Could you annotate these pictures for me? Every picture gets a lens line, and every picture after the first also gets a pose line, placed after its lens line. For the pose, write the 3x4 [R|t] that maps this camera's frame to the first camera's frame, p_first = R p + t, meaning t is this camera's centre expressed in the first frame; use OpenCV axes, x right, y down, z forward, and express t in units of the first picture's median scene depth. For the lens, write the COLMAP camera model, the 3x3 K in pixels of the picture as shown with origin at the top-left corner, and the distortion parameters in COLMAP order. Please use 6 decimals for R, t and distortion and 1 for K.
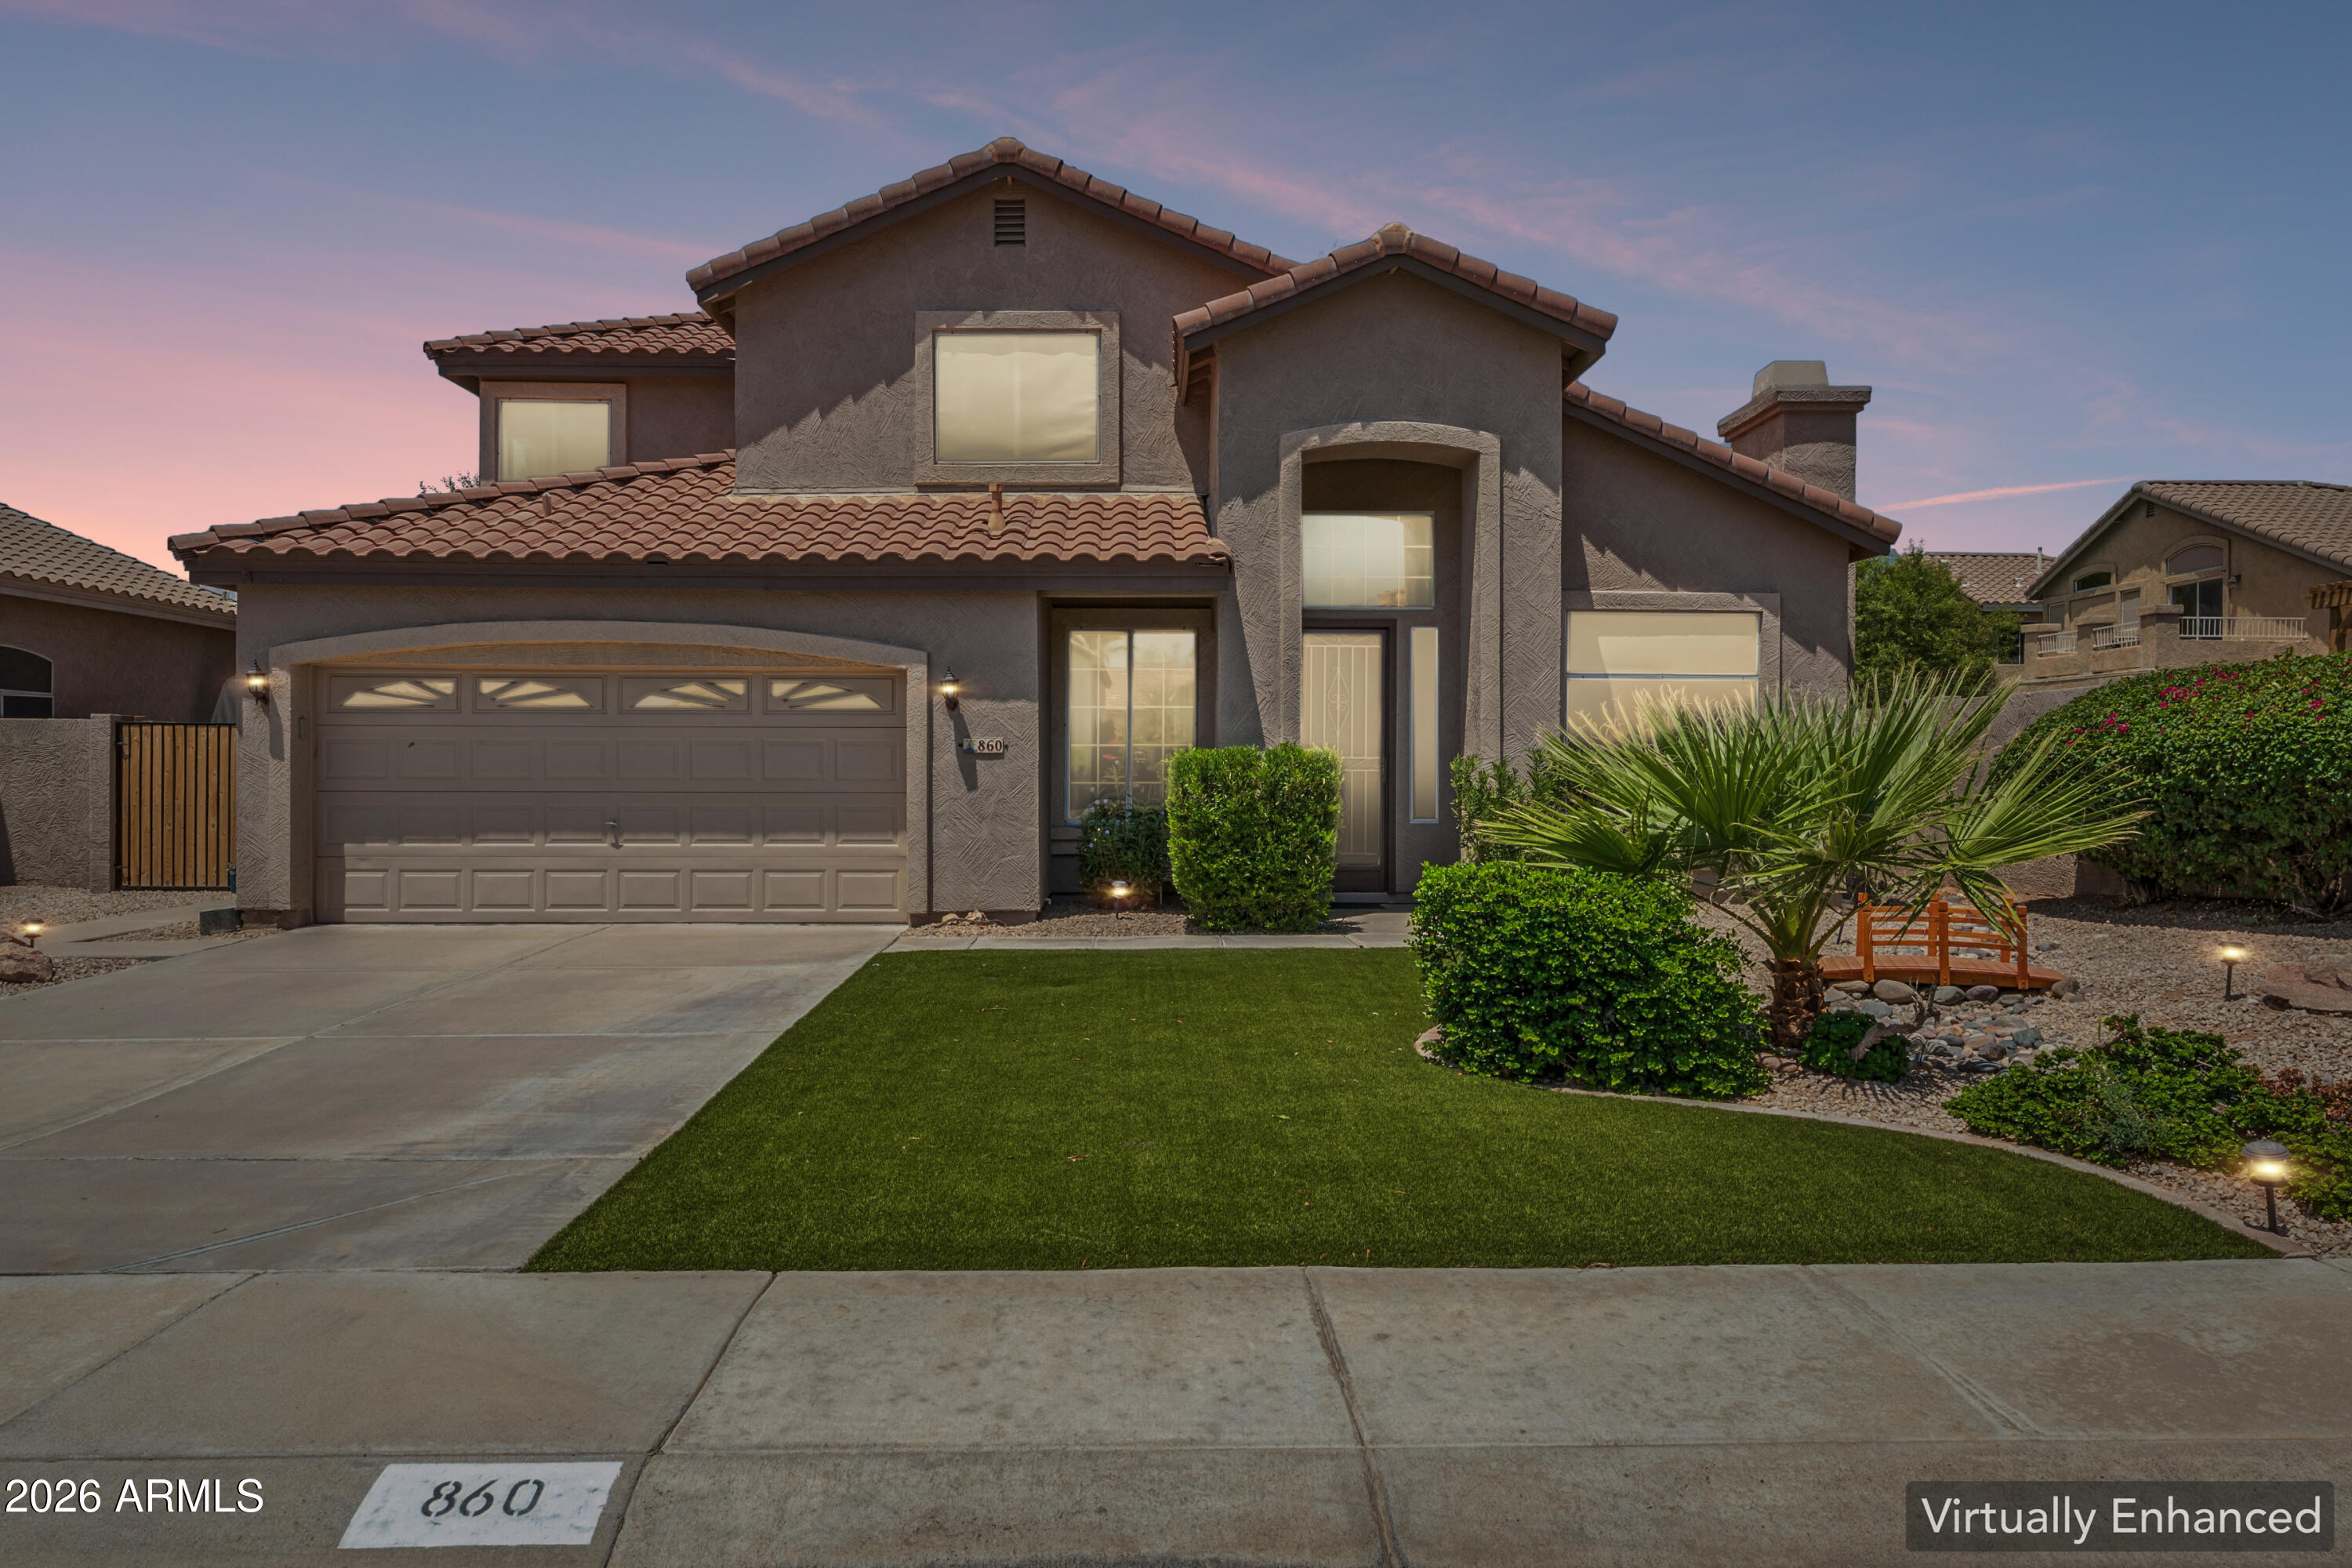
lens RADIAL K [[1579.5, 0, 1192.1], [0, 1579.5, 792.8], [0, 0, 1]] dist [0.005819, 0.001962]
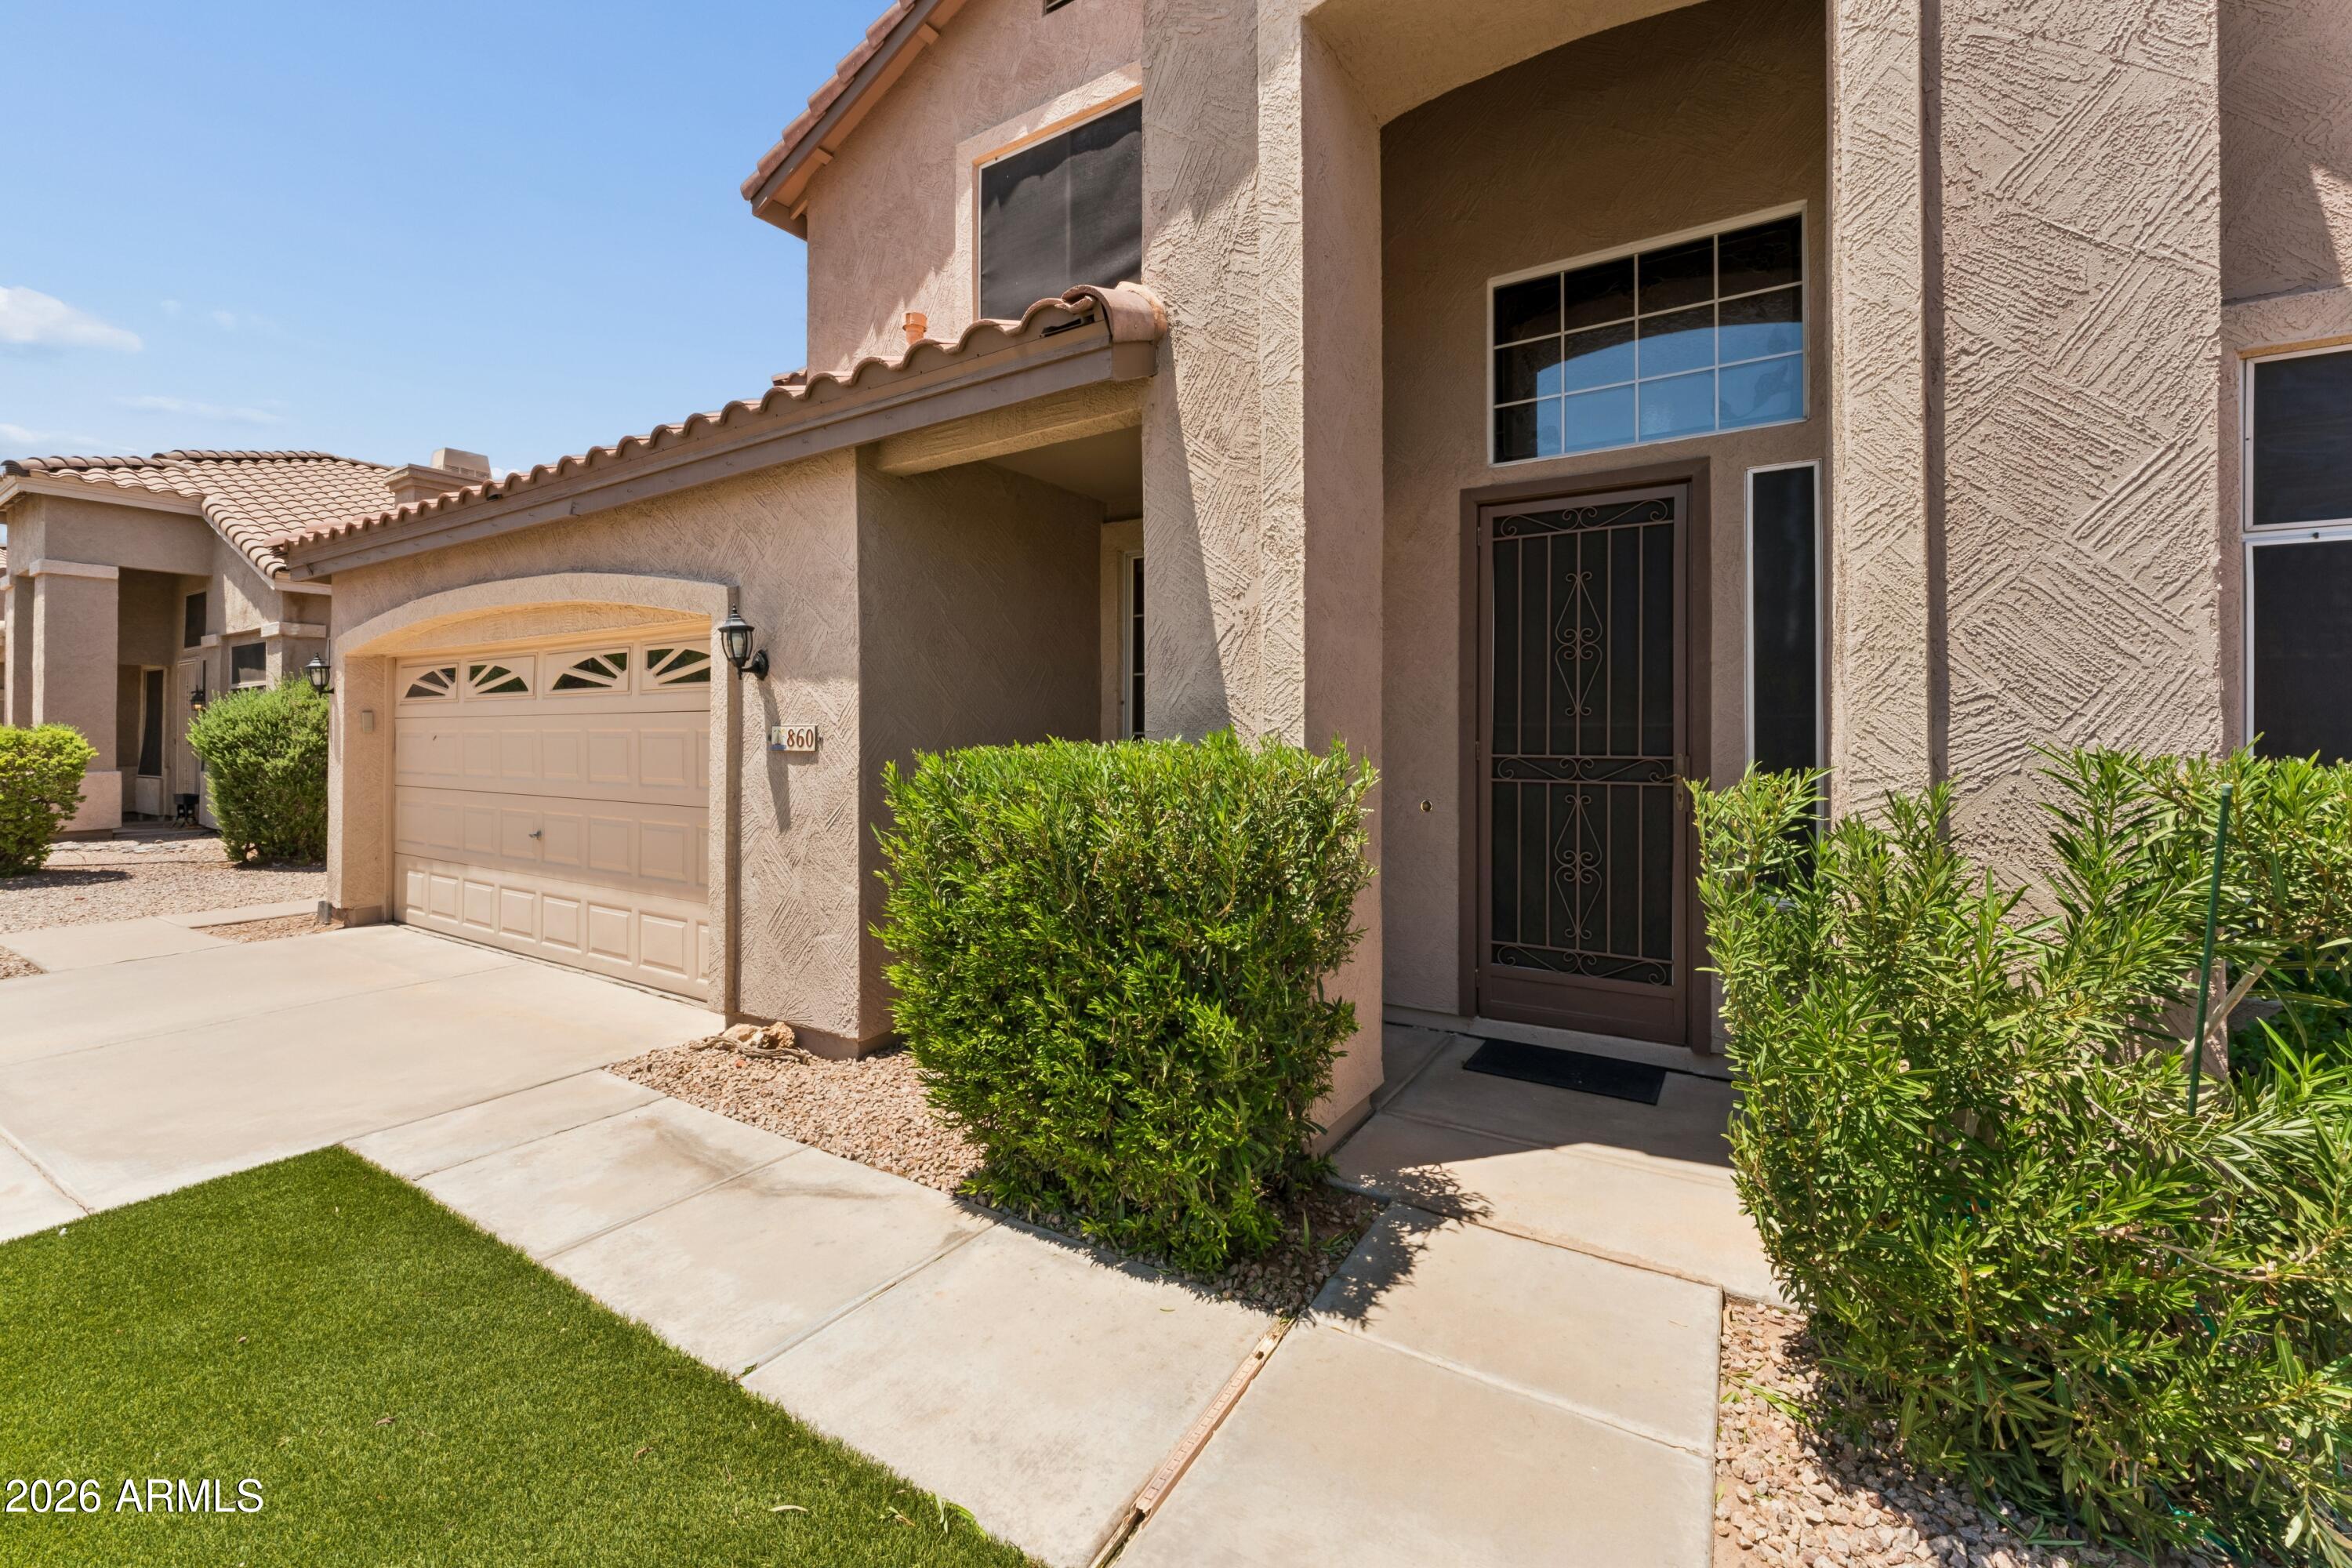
lens RADIAL K [[948.3, 0, 1193.8], [0, 948.3, 735.2], [0, 0, 1]] dist [0.004434, -0.001517]
pose [[0.832166, -0.002650, -0.554520, 0.180805], [-0.007991, 0.999827, -0.016770, -0.026218], [0.554469, 0.018386, 0.832002, 0.783087]]
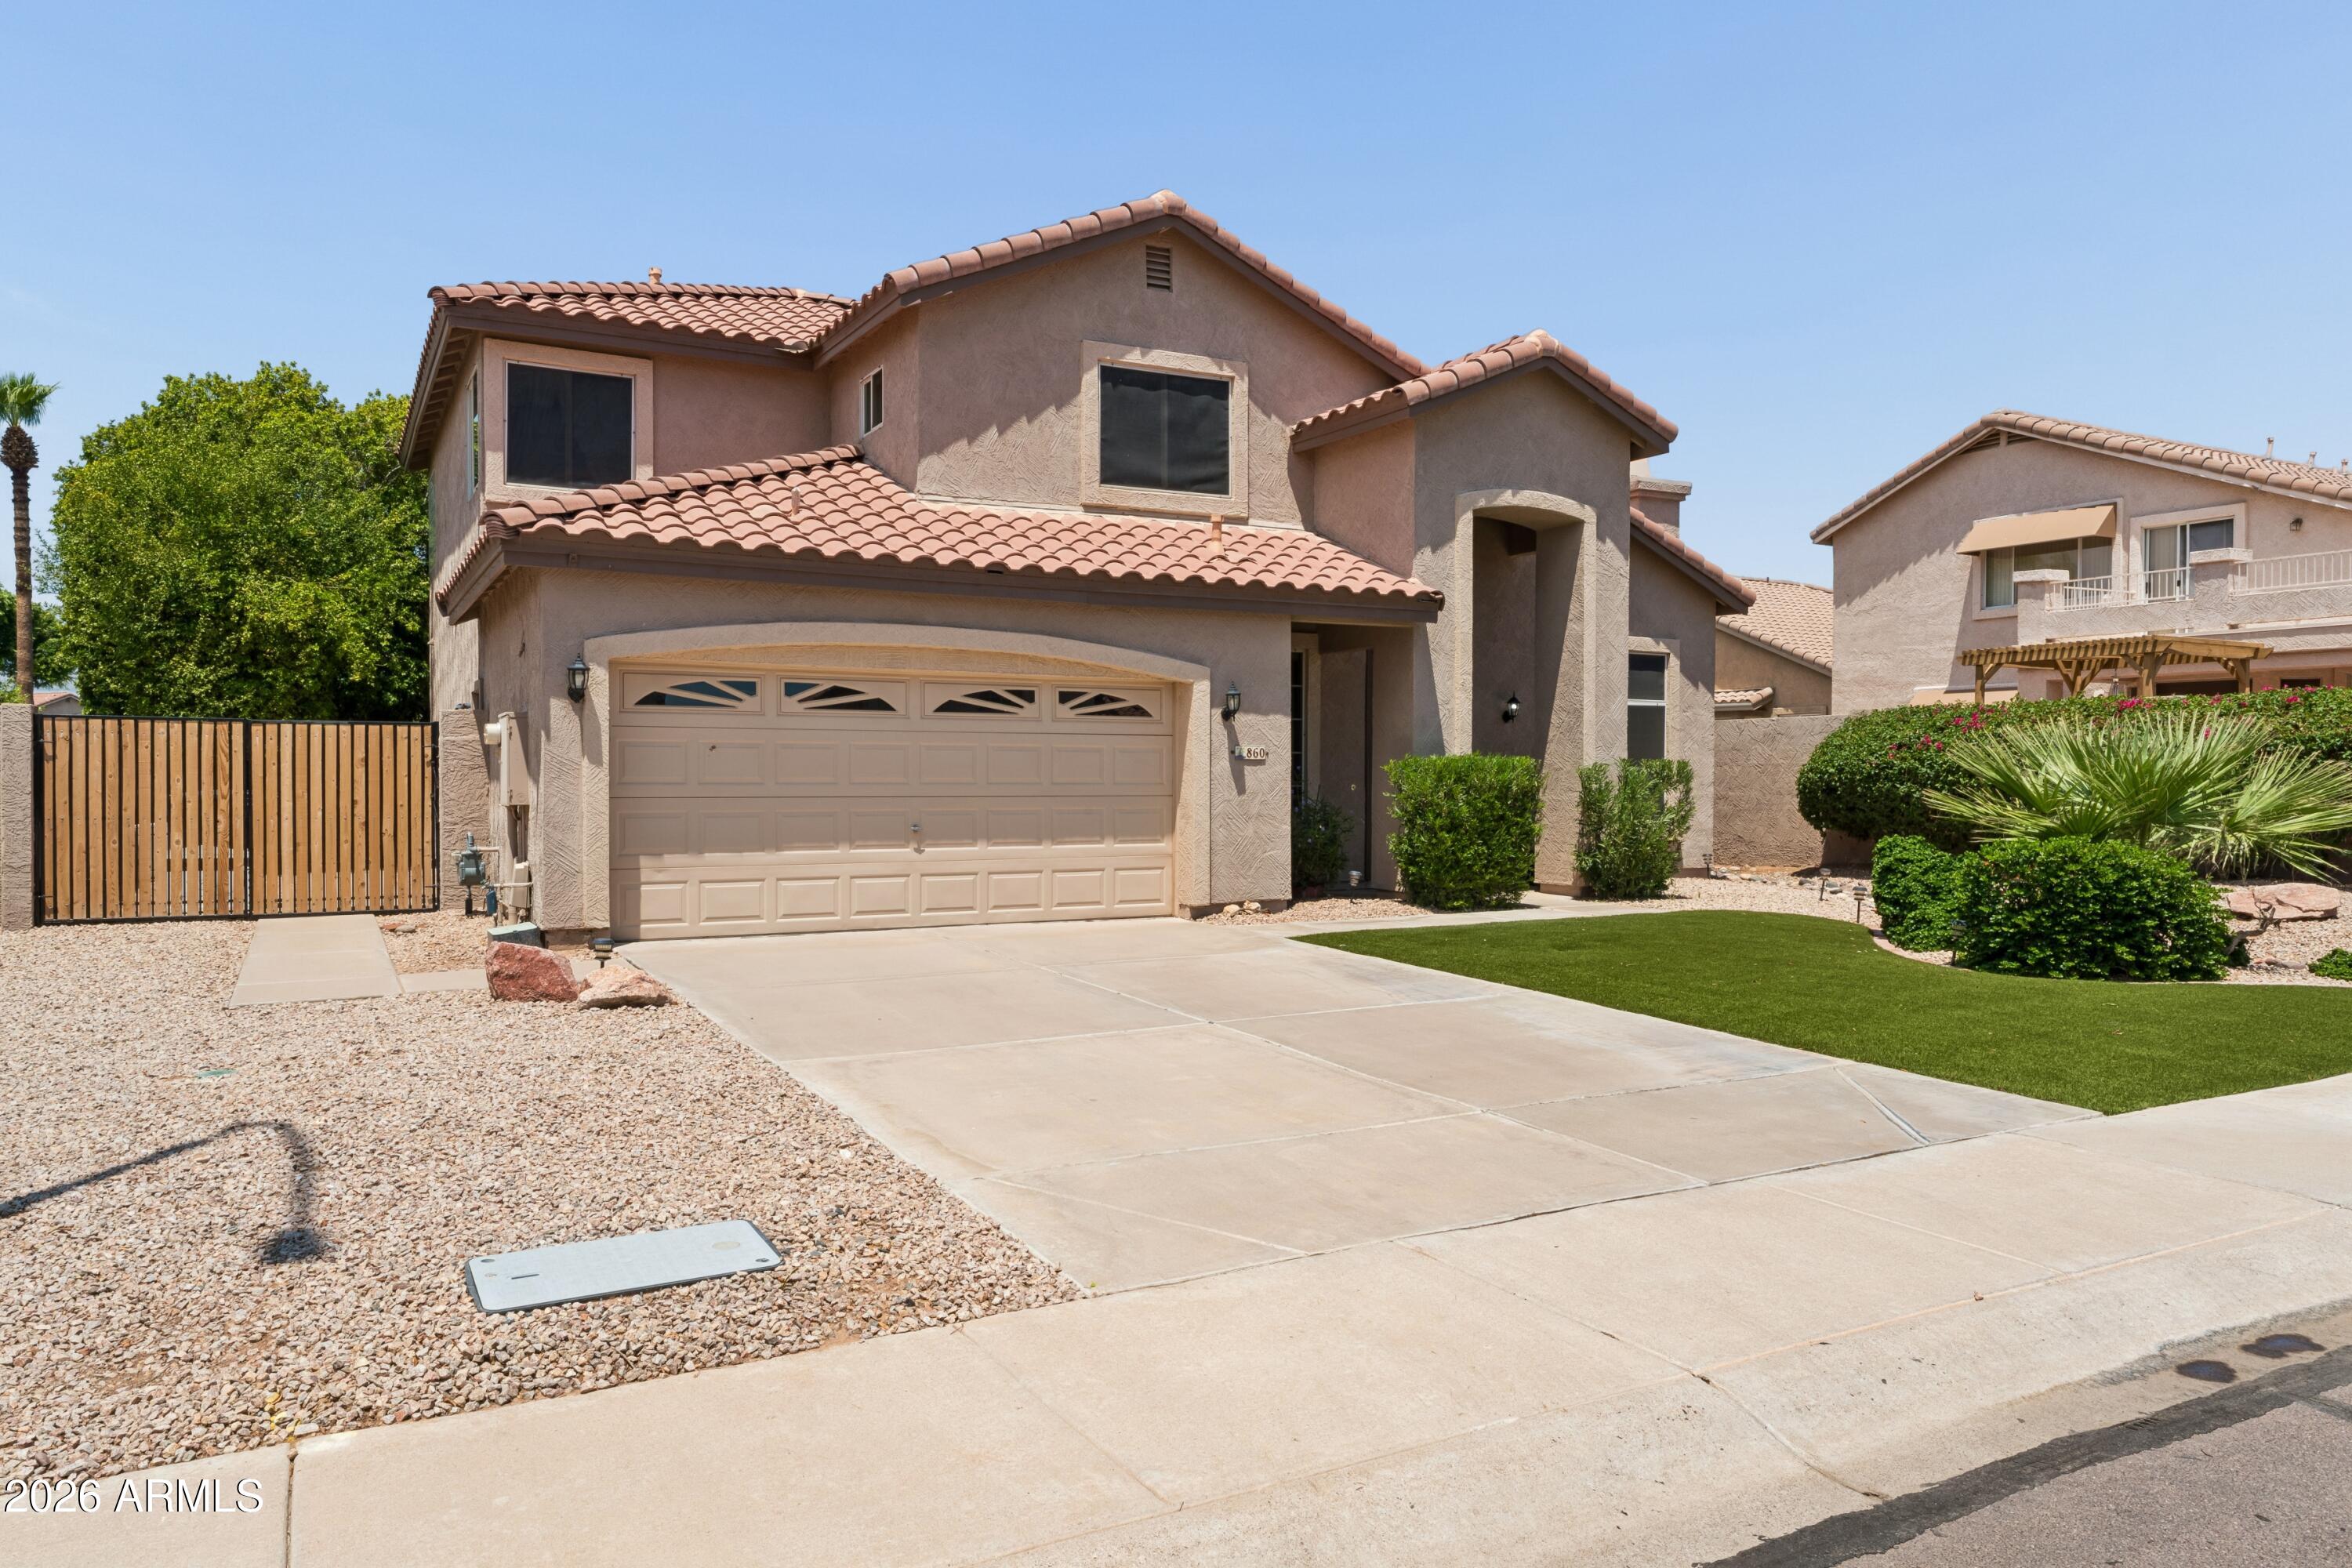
lens RADIAL K [[1579.5, 0, 1189.6], [0, 1579.5, 813.7], [0, 0, 1]] dist [0.005819, 0.001962]
pose [[0.886763, -0.011172, 0.462090, -0.677120], [0.006684, 0.999913, 0.011350, 0.000040], [-0.462177, -0.006976, 0.886760, 0.032957]]
